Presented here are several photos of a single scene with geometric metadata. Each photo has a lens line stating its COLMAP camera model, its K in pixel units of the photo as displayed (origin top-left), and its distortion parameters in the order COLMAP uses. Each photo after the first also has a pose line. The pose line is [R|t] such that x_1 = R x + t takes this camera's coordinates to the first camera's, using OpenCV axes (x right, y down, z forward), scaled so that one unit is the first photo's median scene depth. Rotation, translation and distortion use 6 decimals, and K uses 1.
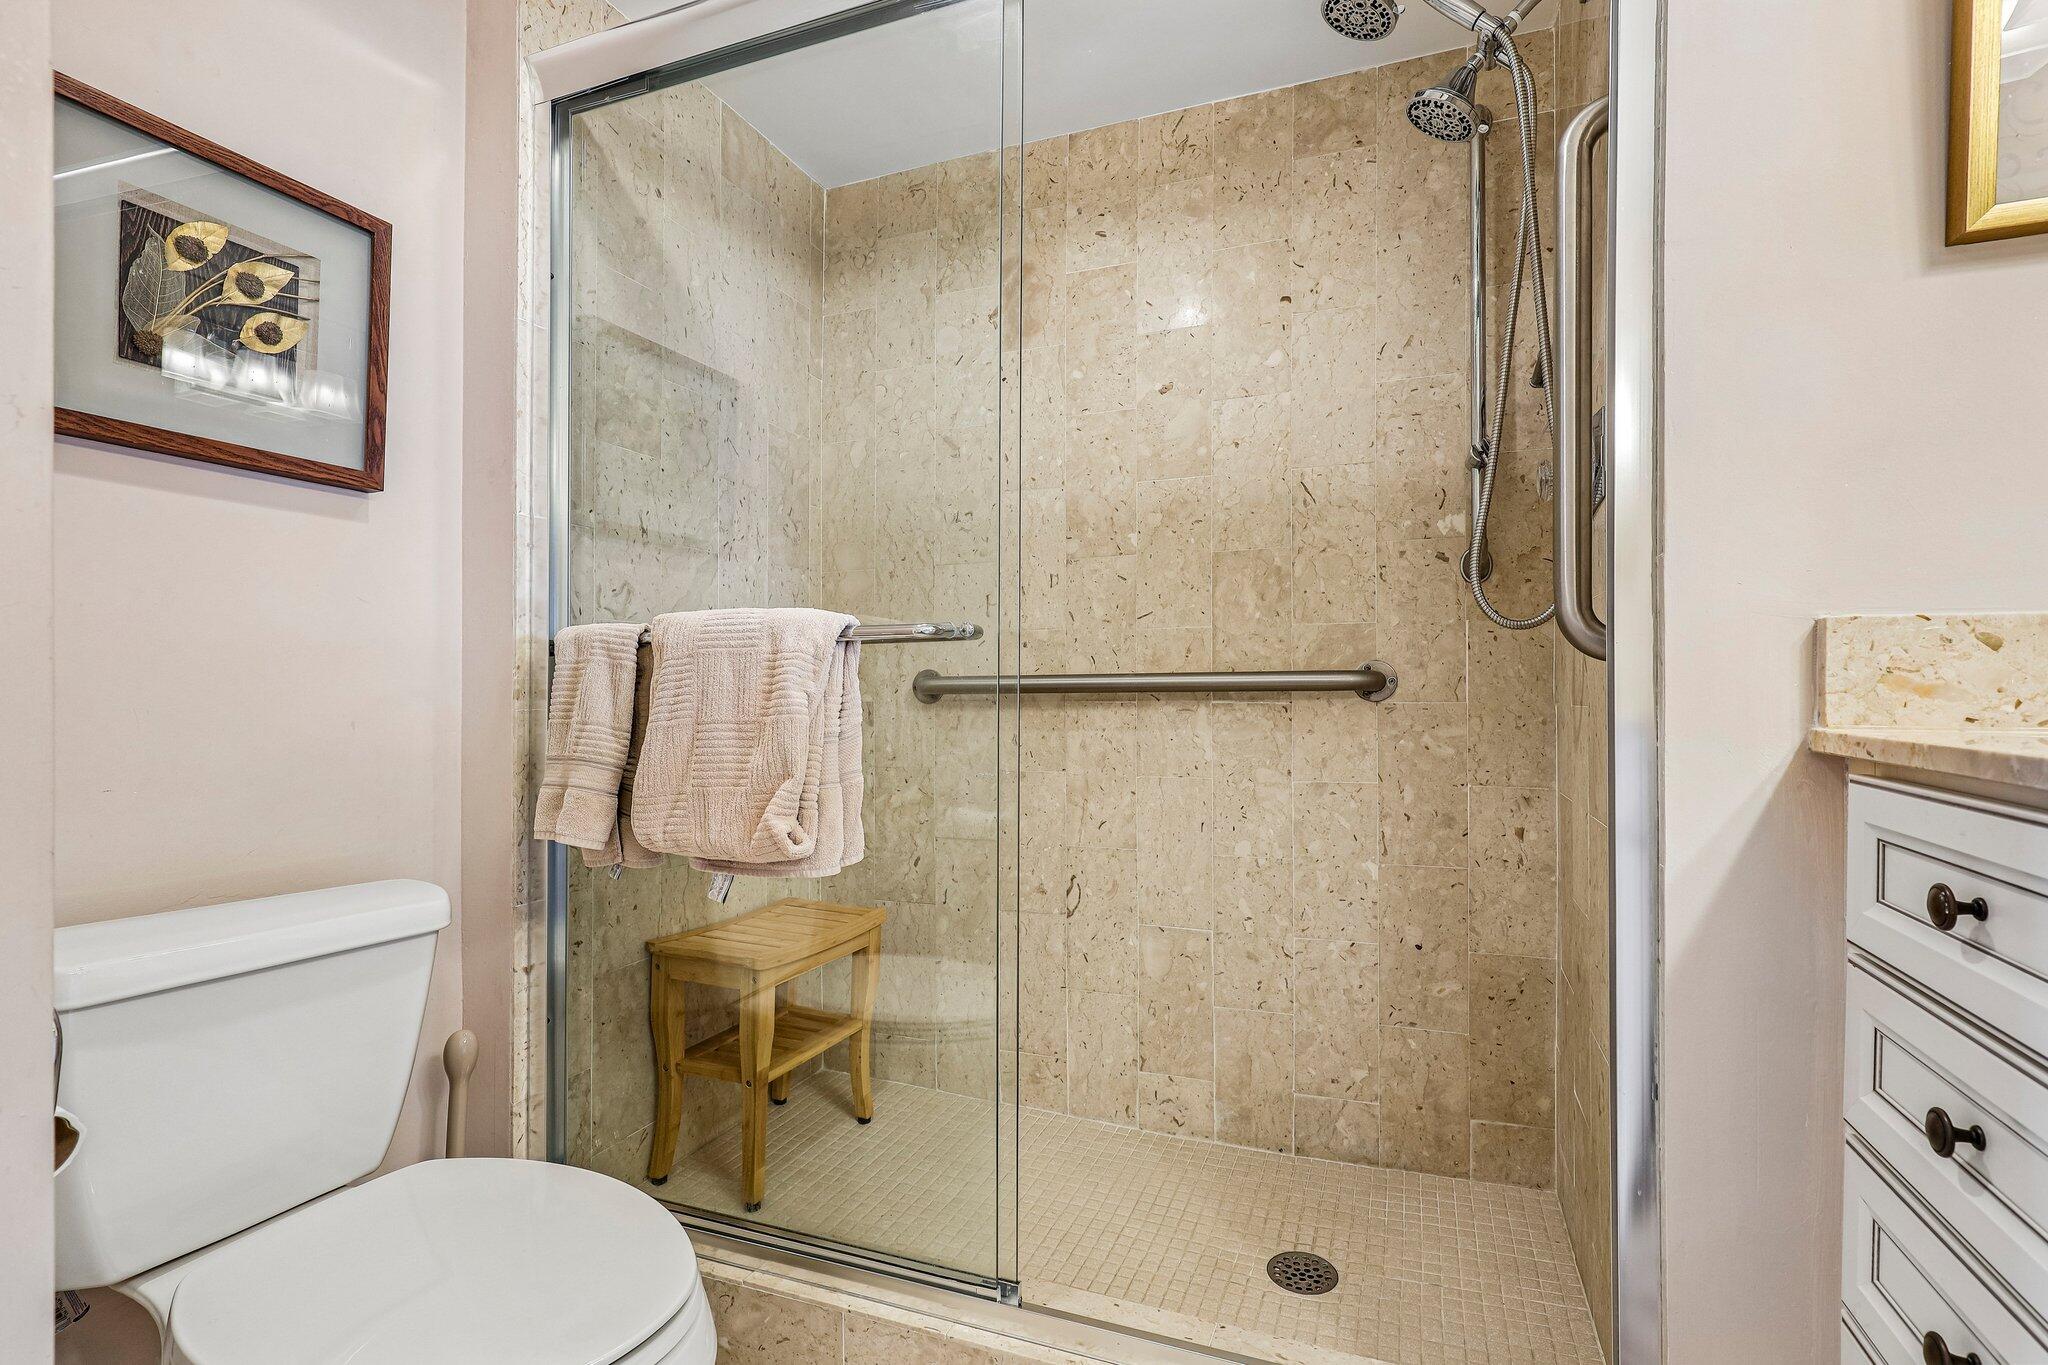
lens RADIAL K [[922.0, 0, 1084.1], [0, 922.0, 692.3], [0, 0, 1]] dist [-0.000148, -0.002537]
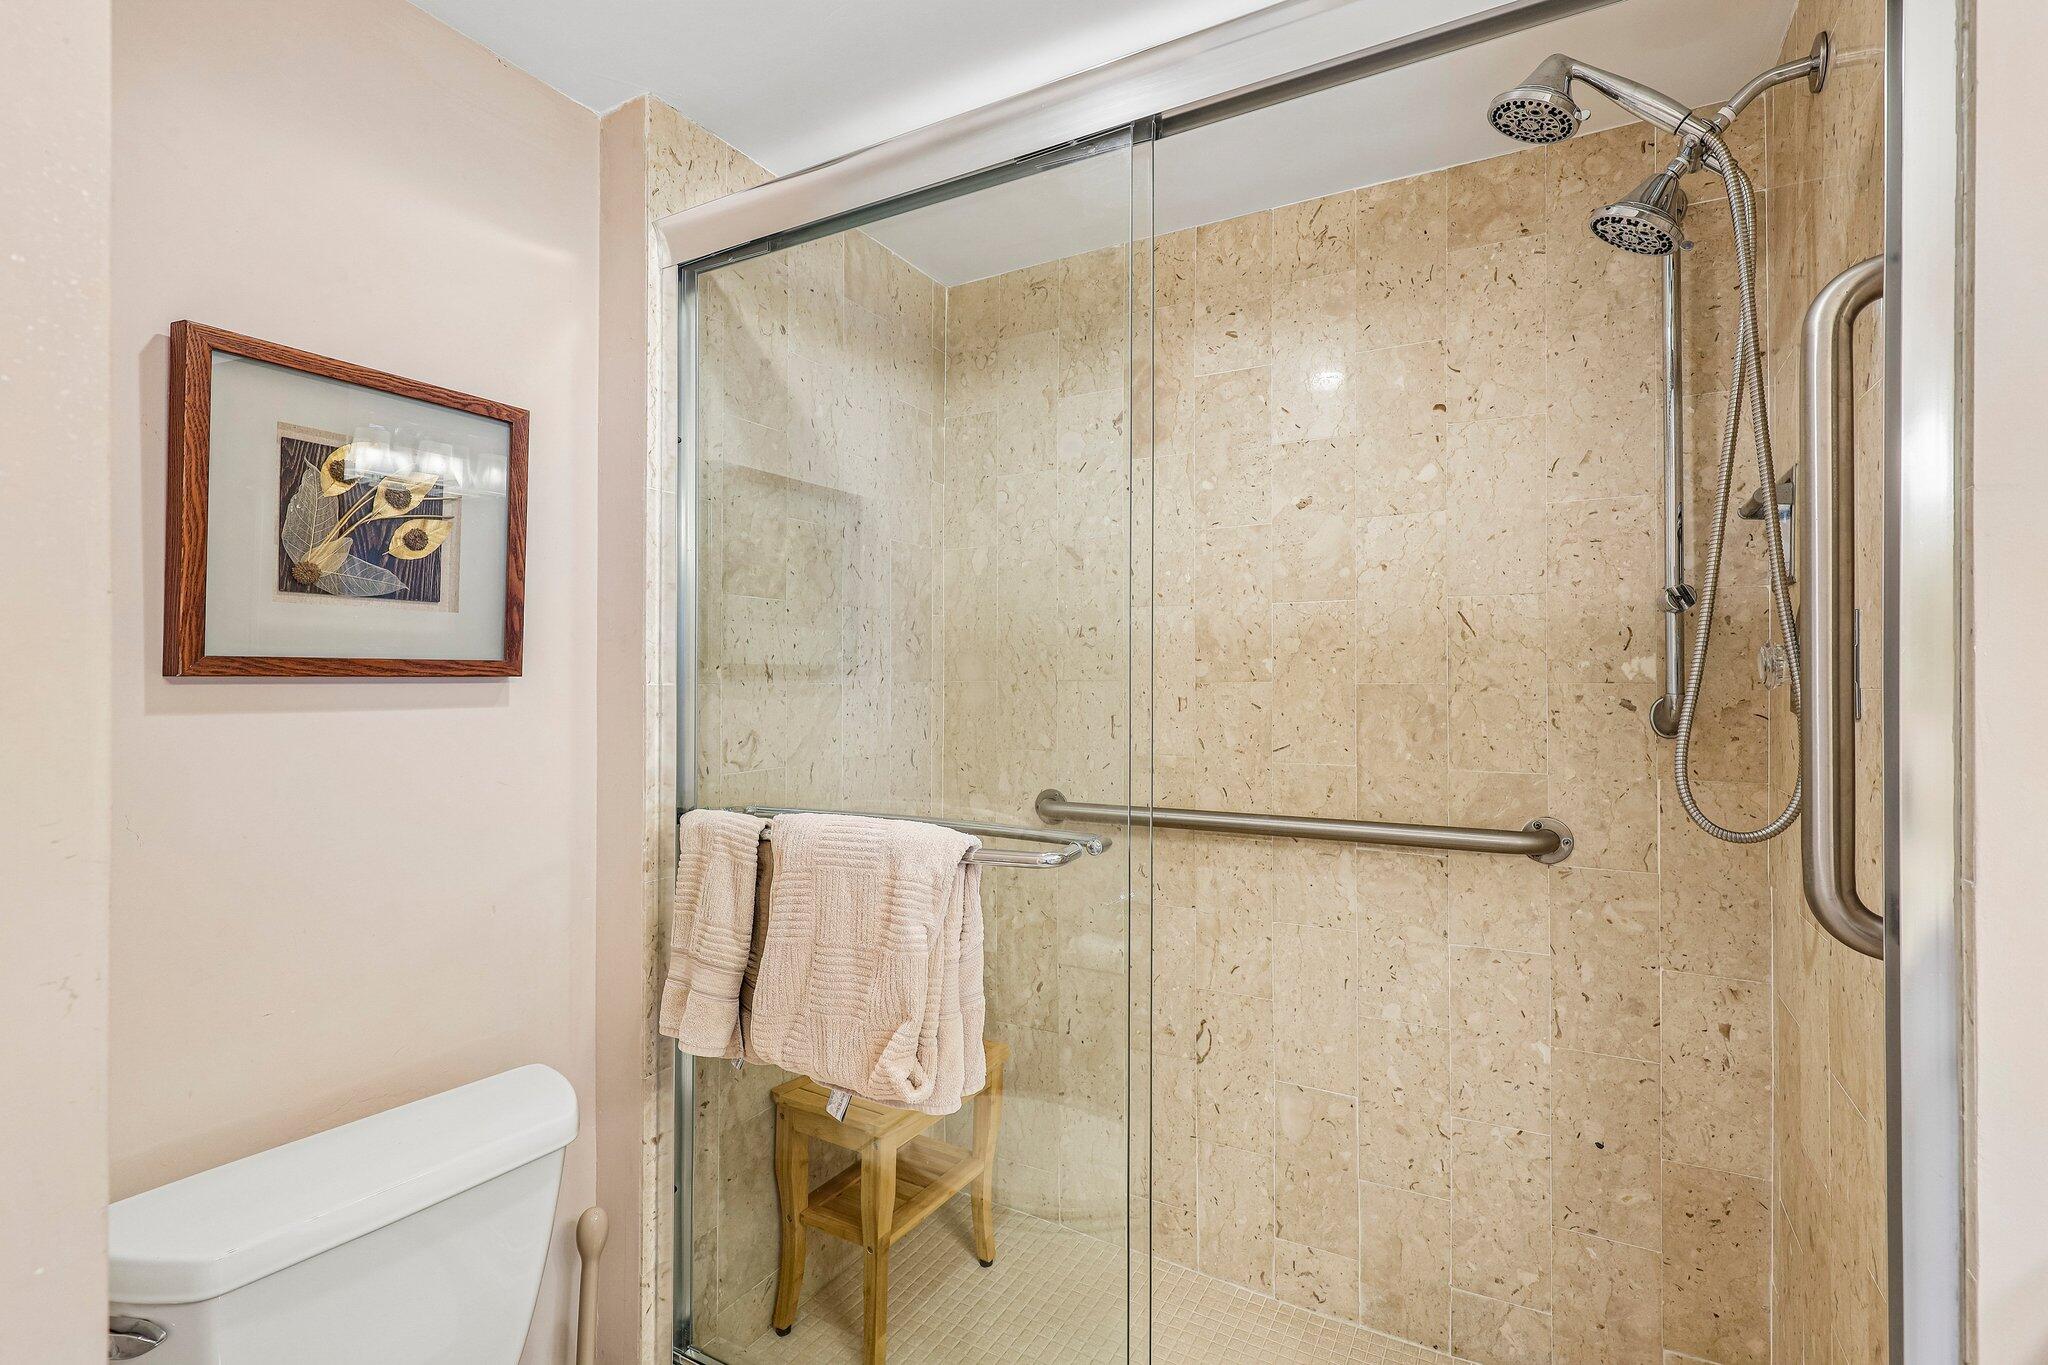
lens RADIAL K [[922.0, 0, 1081.6], [0, 922.0, 676.6], [0, 0, 1]] dist [-0.000148, -0.002537]
pose [[0.991415, -0.001065, -0.130748, -0.013616], [0.000866, 0.999998, -0.001583, -0.173649], [0.130750, 0.001456, 0.991414, 0.059849]]
